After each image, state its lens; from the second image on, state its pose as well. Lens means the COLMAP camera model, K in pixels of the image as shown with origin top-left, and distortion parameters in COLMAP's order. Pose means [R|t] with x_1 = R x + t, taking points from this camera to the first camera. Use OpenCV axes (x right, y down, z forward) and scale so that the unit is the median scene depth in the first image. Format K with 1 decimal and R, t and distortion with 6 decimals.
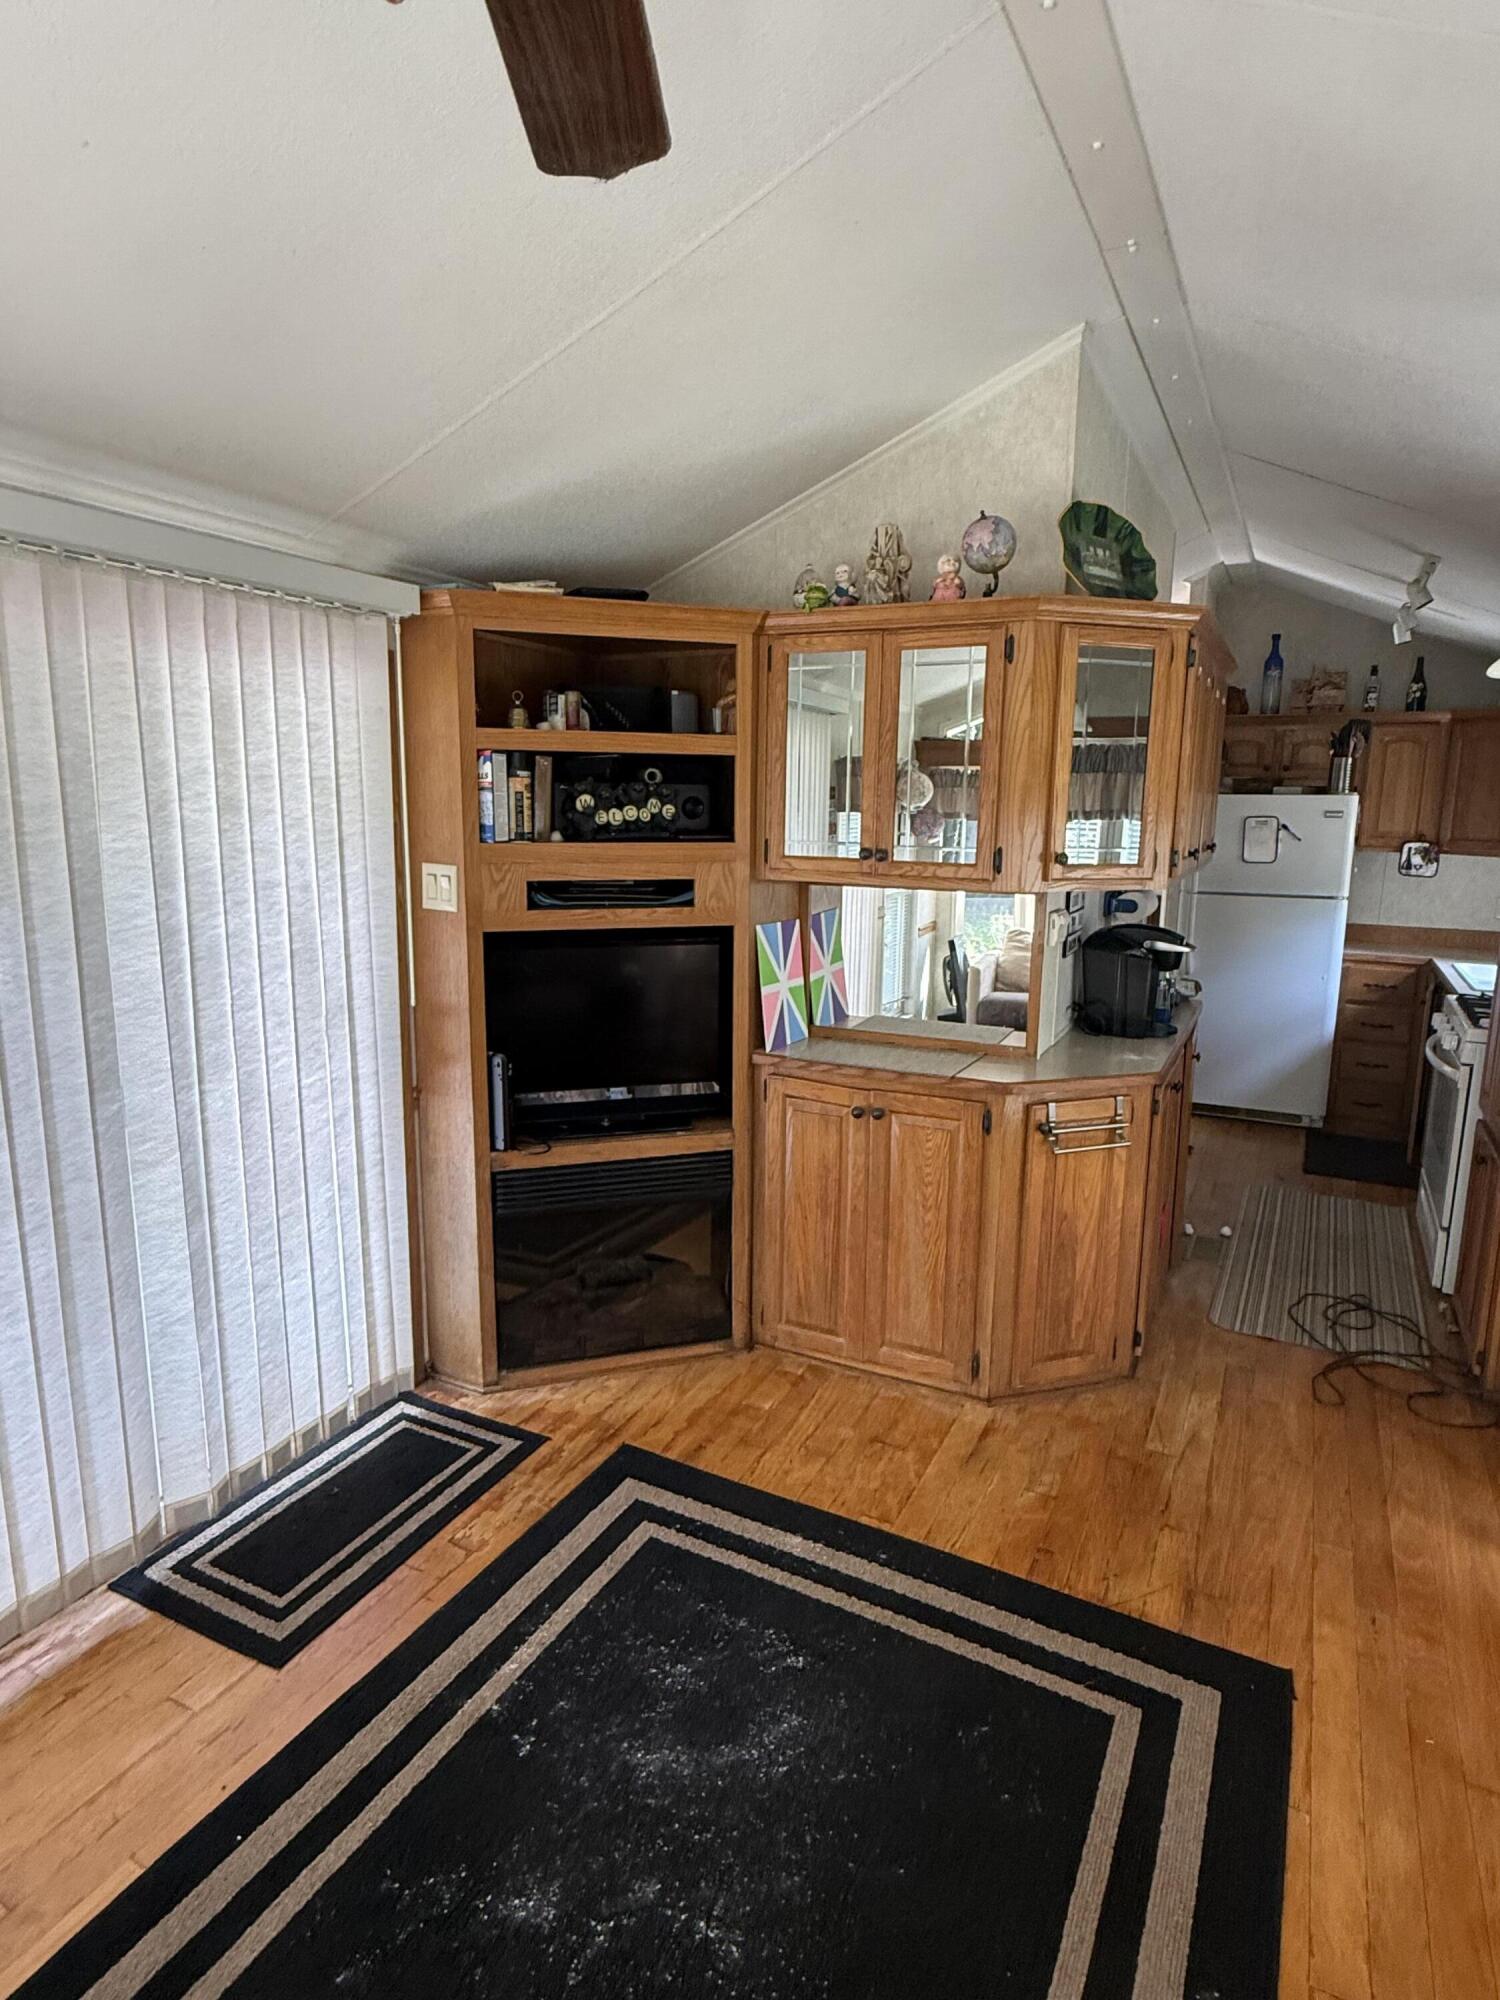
lens RADIAL K [[1108.2, 0, 752.0], [0, 1108.2, 997.6], [0, 0, 1]] dist [0.002665, 0.001041]
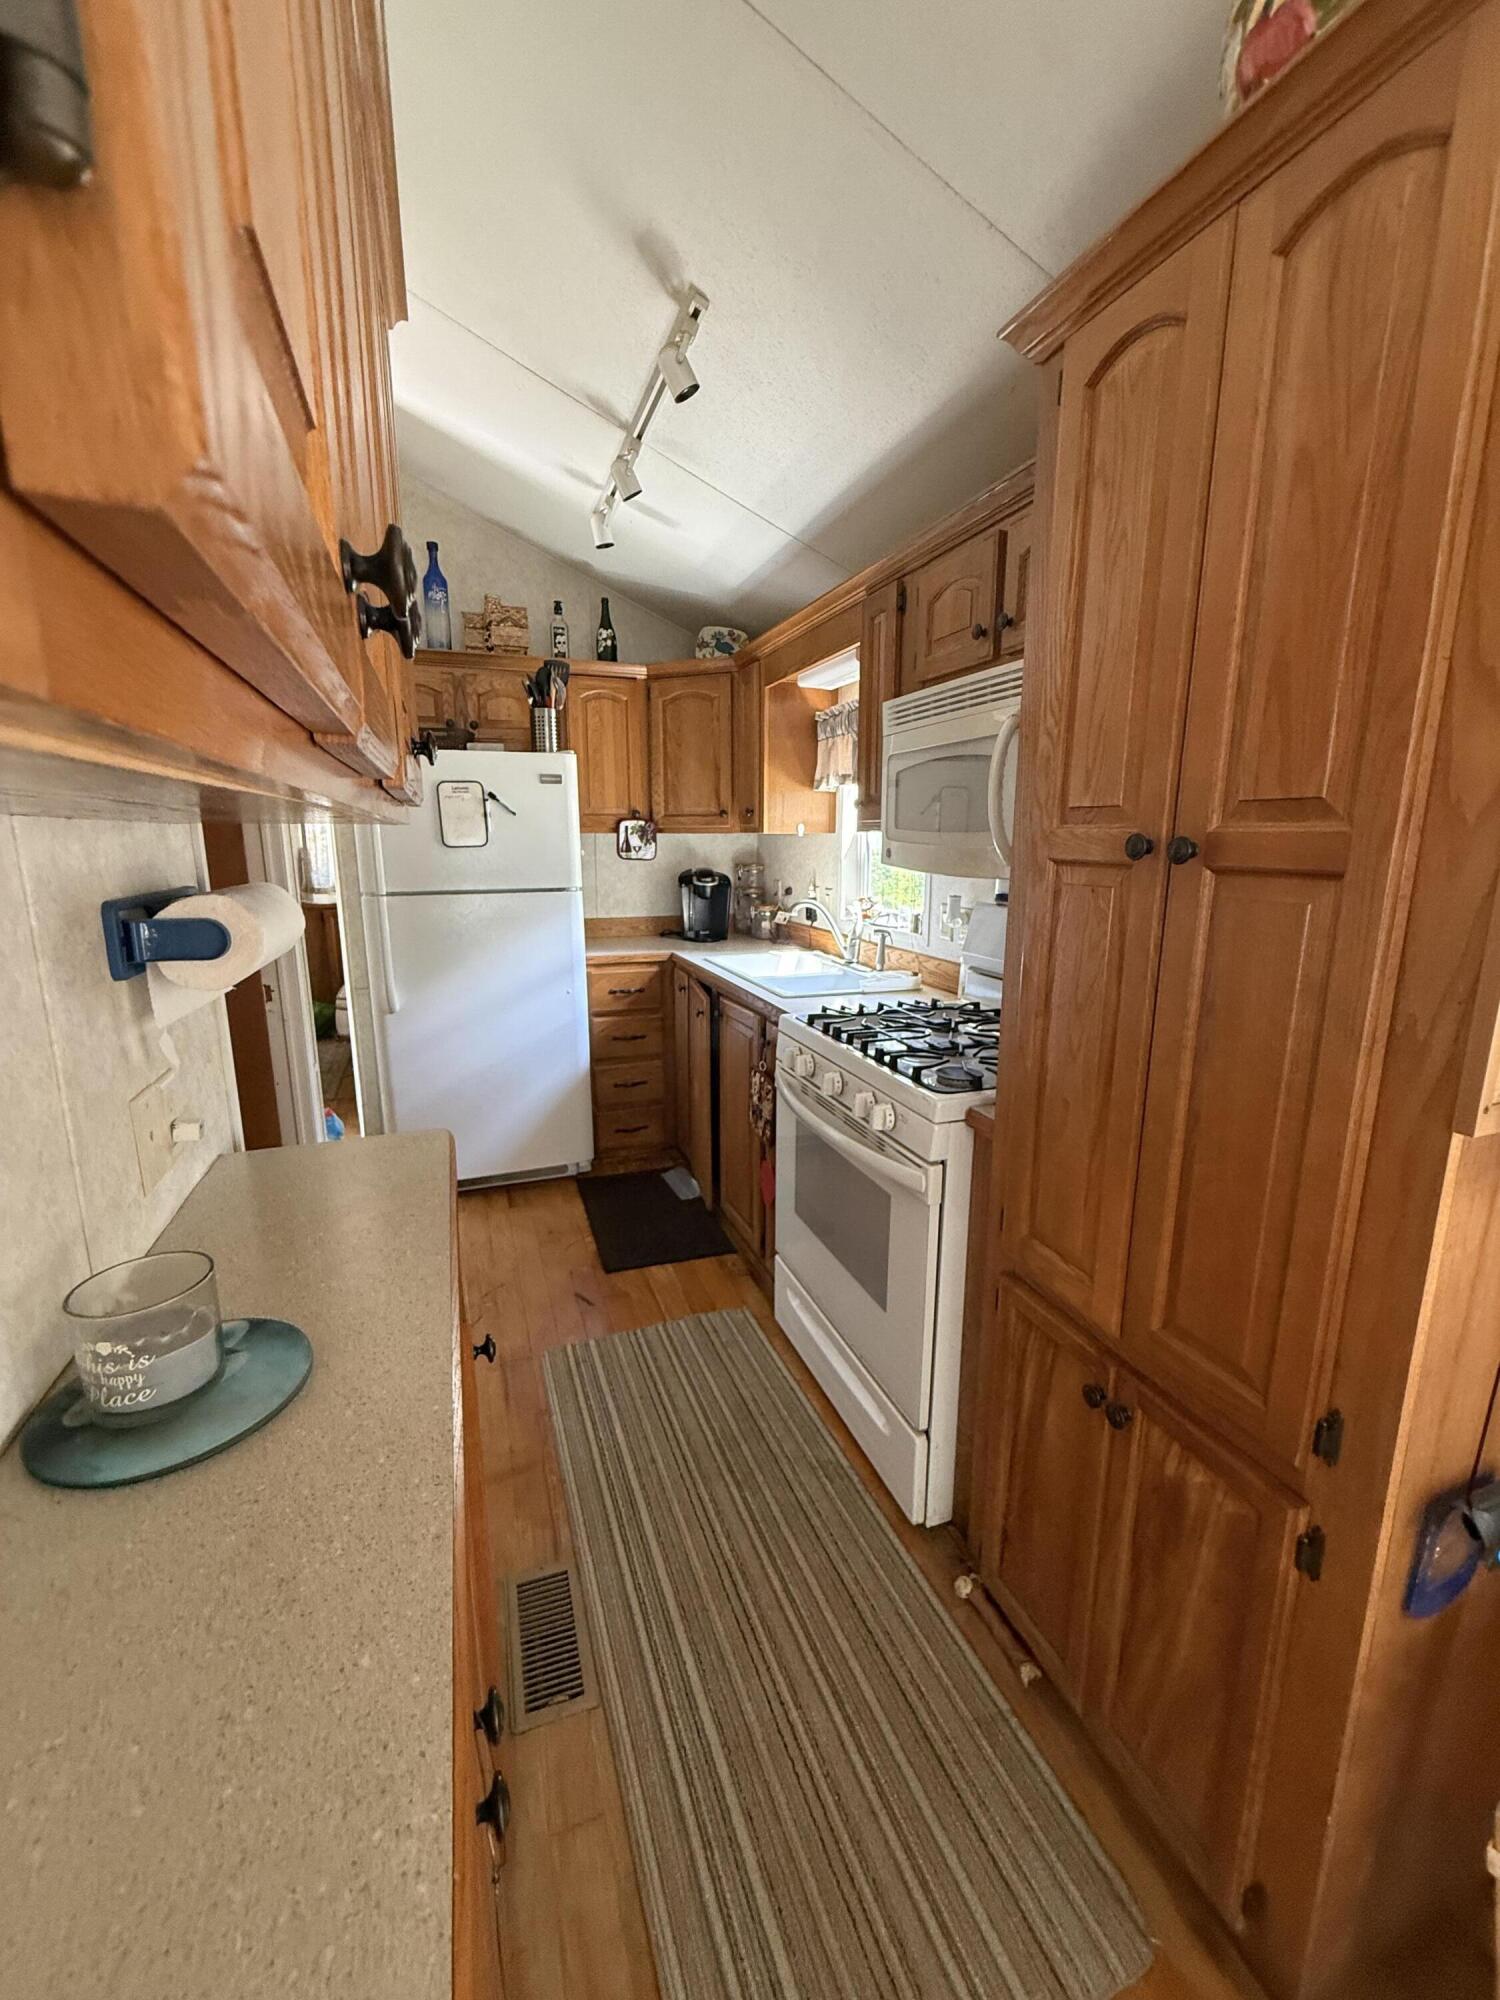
lens RADIAL K [[806.7, 0, 749.8], [0, 806.7, 995.8], [0, 0, 1]] dist [0.002026, 0.000029]
pose [[0.688055, -0.155640, 0.708771, 0.197387], [0.138746, 0.986925, 0.082029, -0.043931], [-0.712271, 0.041899, 0.700653, 0.504331]]
